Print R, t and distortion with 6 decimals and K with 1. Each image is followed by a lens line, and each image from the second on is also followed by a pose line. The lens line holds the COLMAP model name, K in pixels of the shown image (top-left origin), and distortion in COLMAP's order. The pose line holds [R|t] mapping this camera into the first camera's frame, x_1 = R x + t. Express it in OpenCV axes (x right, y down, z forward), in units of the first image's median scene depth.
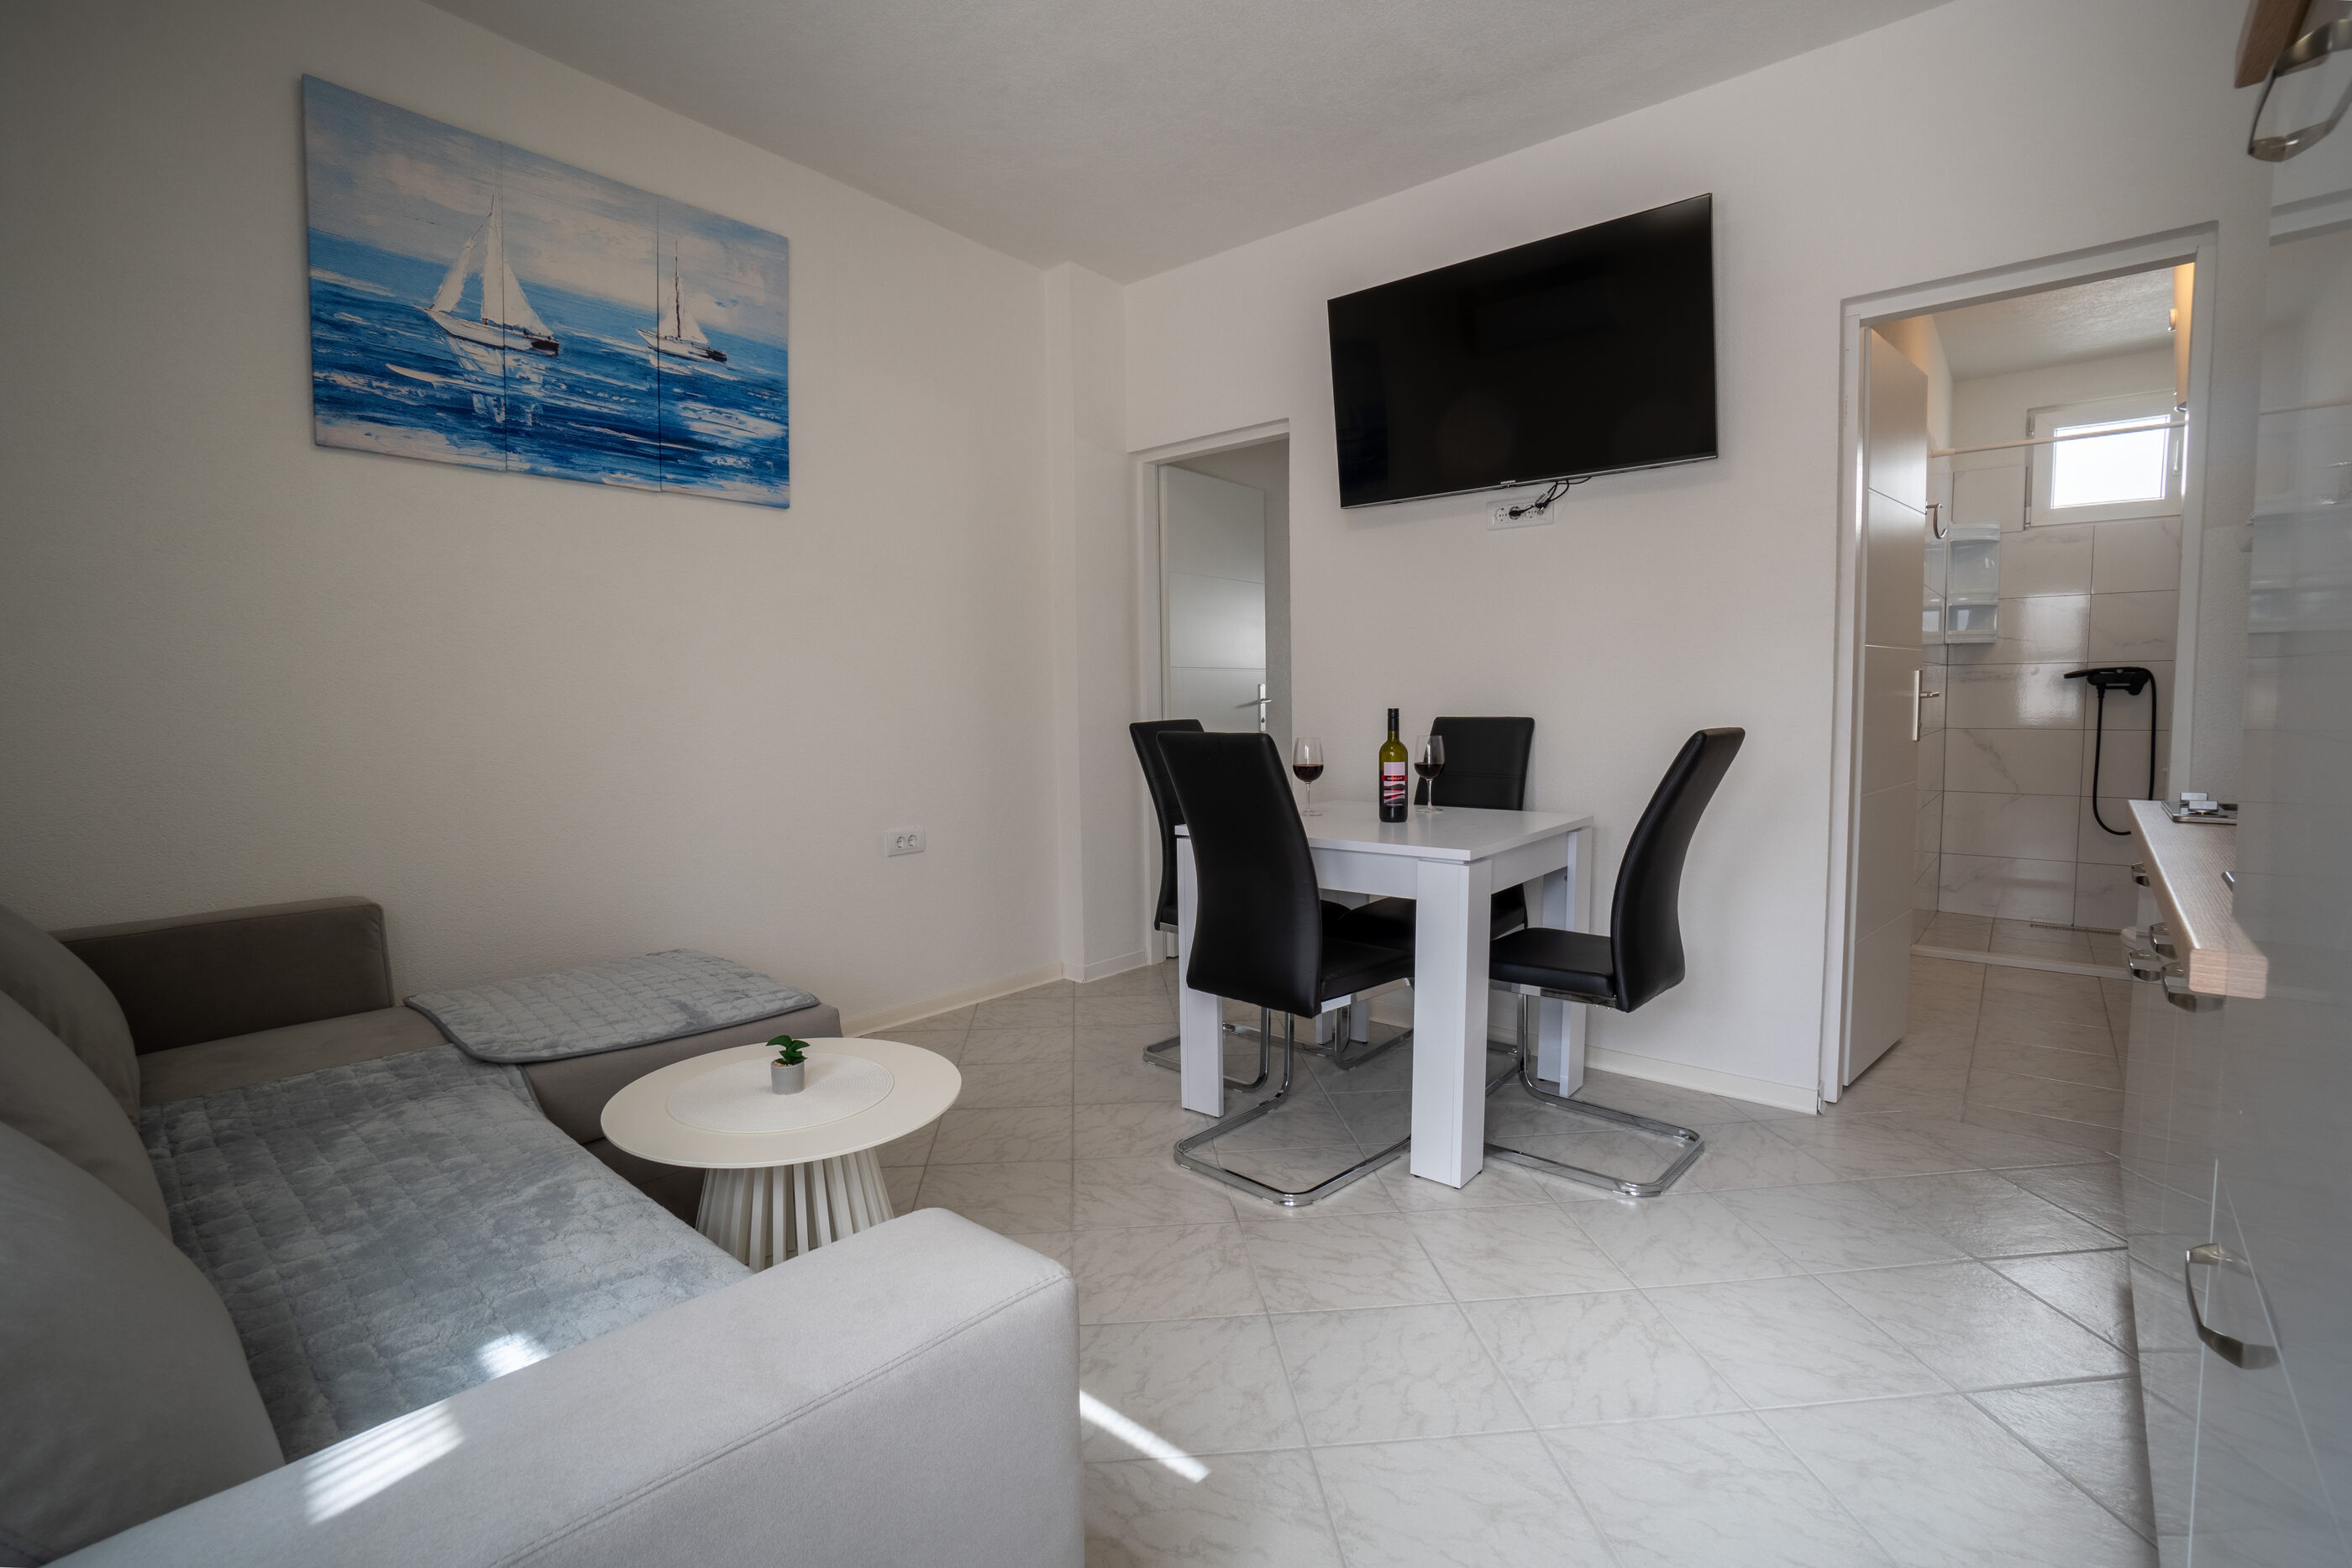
lens RADIAL K [[1072.5, 0, 1167.0], [0, 1072.5, 768.9], [0, 0, 1]] dist [-0.060982, 0.022650]
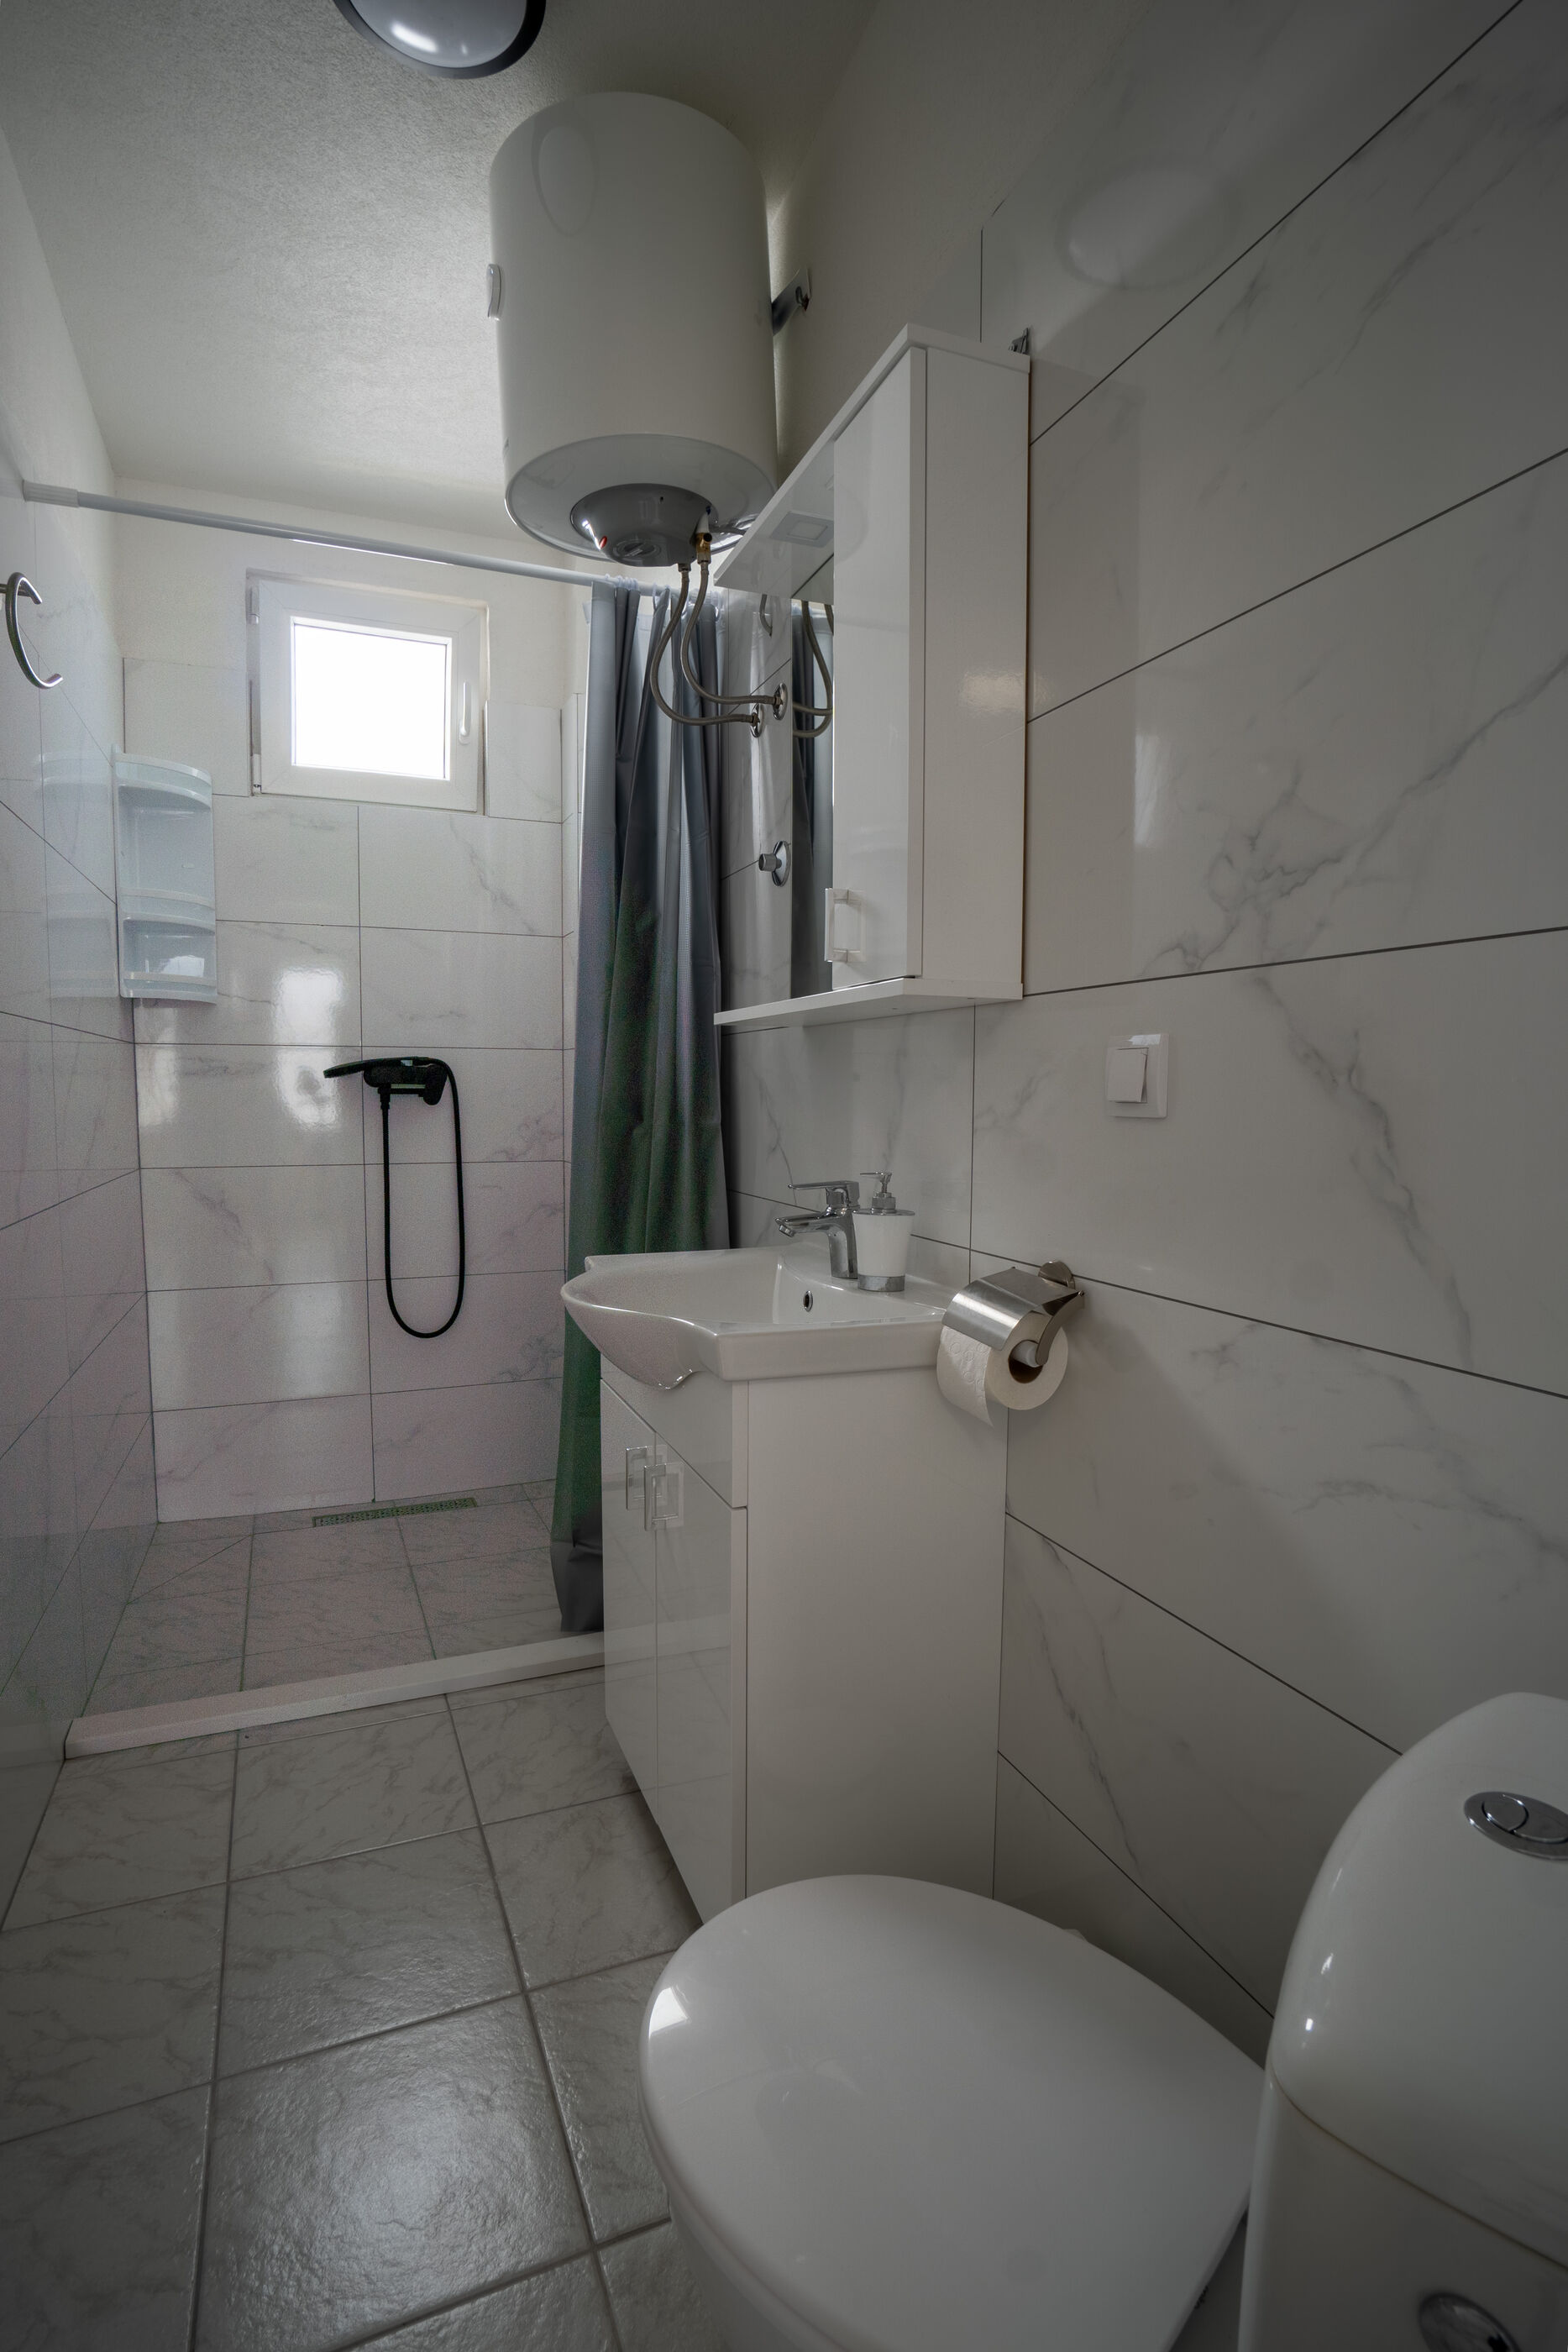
lens RADIAL K [[1072.5, 0, 784.0], [0, 1072.5, 1176.0], [0, 0, 1]] dist [-0.060982, 0.022650]
pose [[0.439850, -0.063983, 0.895789, 0.452954], [0.056033, 0.997471, 0.043732, -0.043653], [-0.896321, 0.030959, 0.442323, 0.524524]]
